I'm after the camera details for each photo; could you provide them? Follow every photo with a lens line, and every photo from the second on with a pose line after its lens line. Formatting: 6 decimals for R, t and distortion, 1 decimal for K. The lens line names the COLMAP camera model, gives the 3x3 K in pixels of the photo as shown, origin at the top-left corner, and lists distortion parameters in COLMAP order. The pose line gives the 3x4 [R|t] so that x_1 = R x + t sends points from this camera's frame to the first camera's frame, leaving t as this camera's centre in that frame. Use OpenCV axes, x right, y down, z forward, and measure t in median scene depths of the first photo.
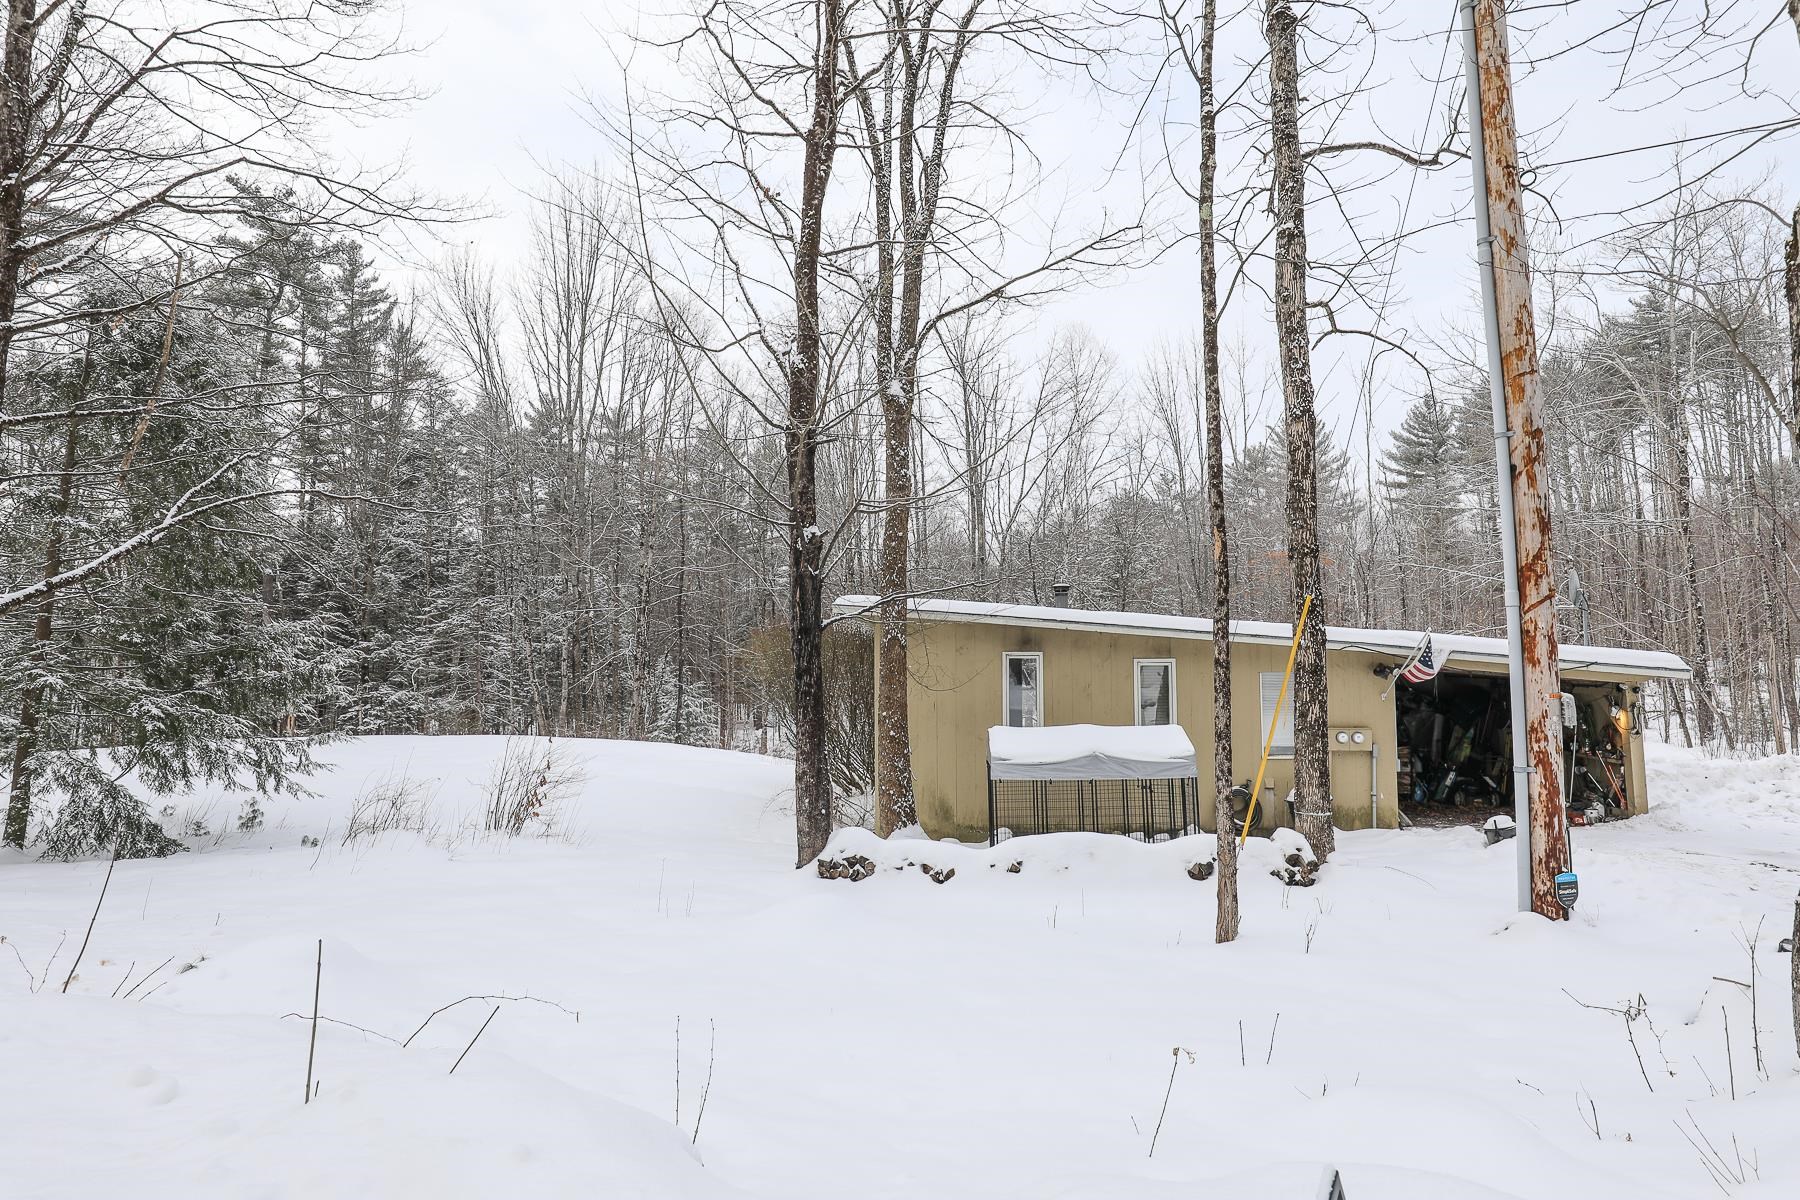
lens RADIAL K [[863.0, 0, 910.8], [0, 863.0, 601.6], [0, 0, 1]] dist [-0.041948, 0.009638]
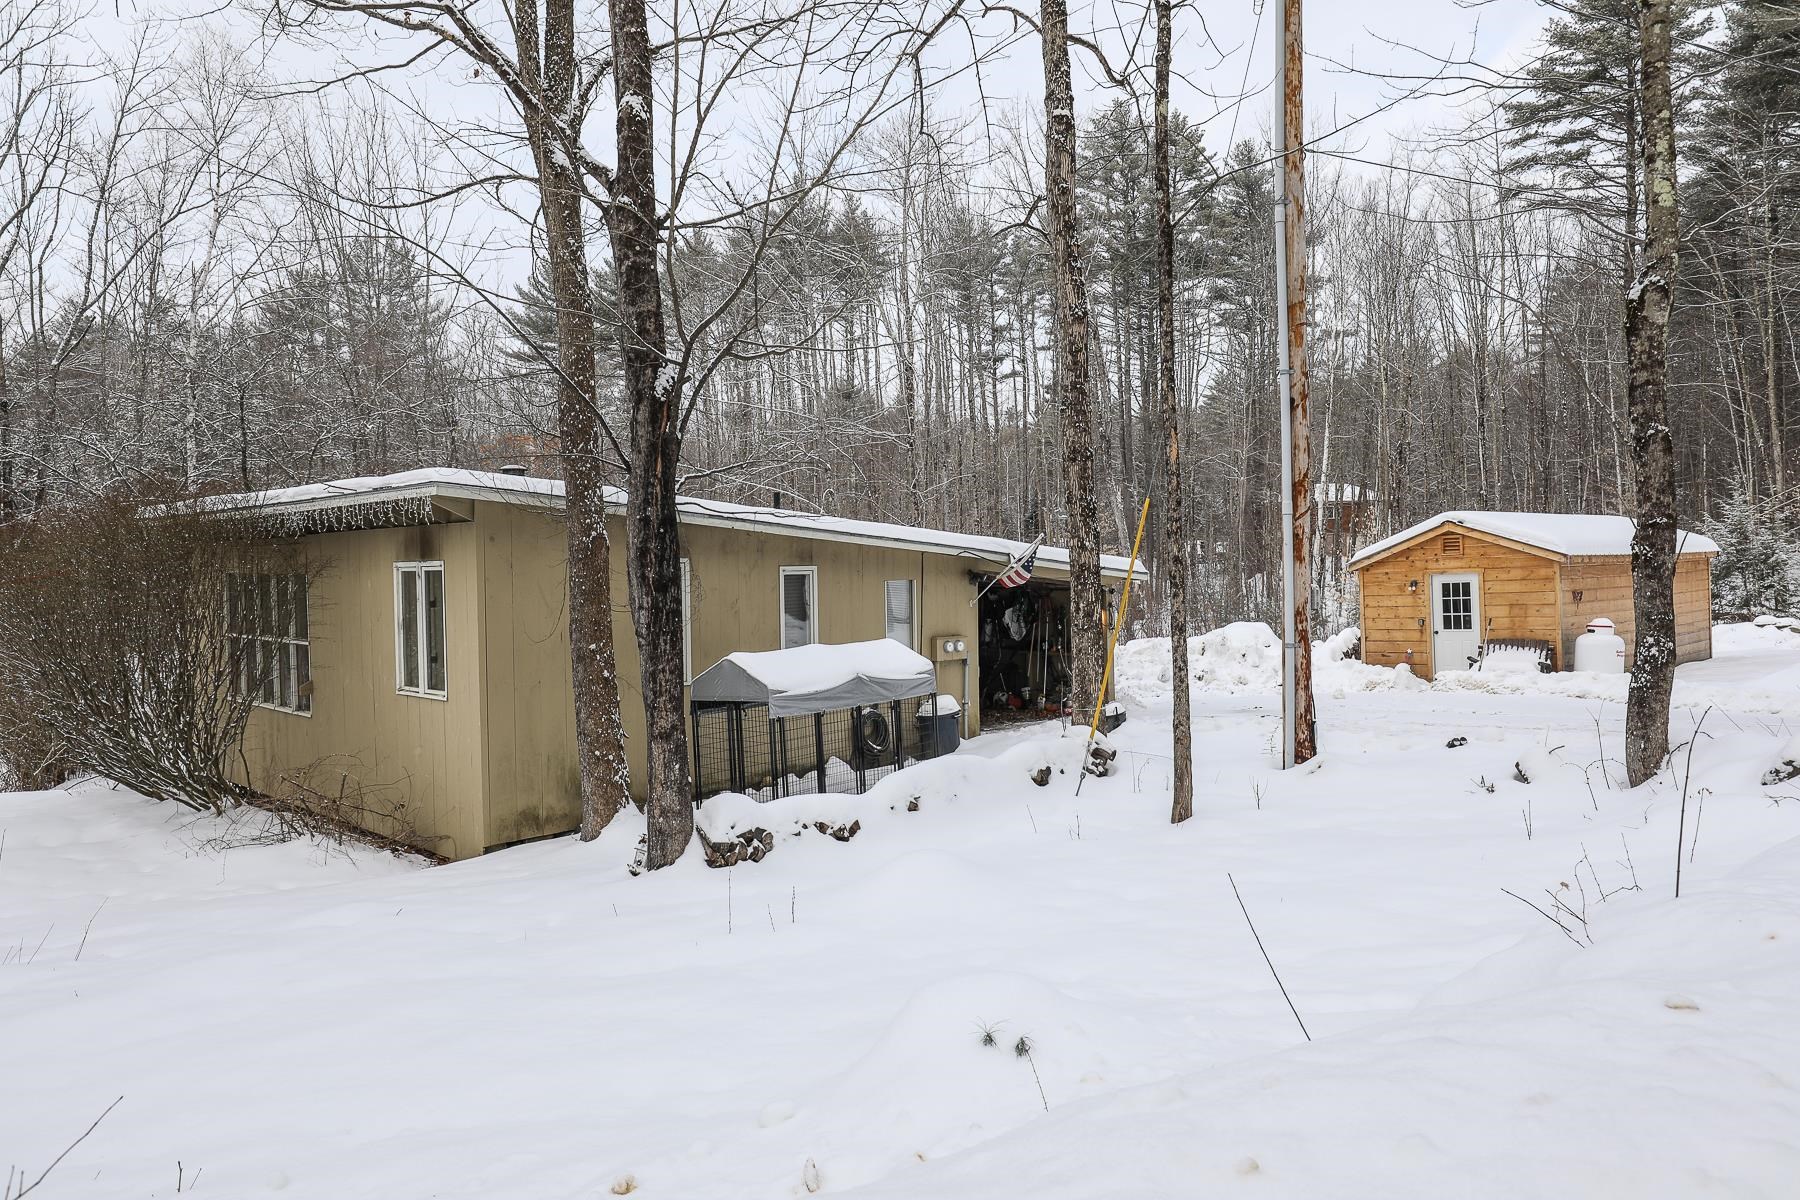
lens RADIAL K [[1228.8, 0, 900.0], [0, 1228.8, 600.0], [0, 0, 1]] dist [0.004256, -0.000757]
pose [[0.609262, -0.026884, 0.792513, -0.511980], [-0.034978, 0.997541, 0.060729, 0.020160], [-0.792197, -0.064720, 0.606824, 0.171657]]
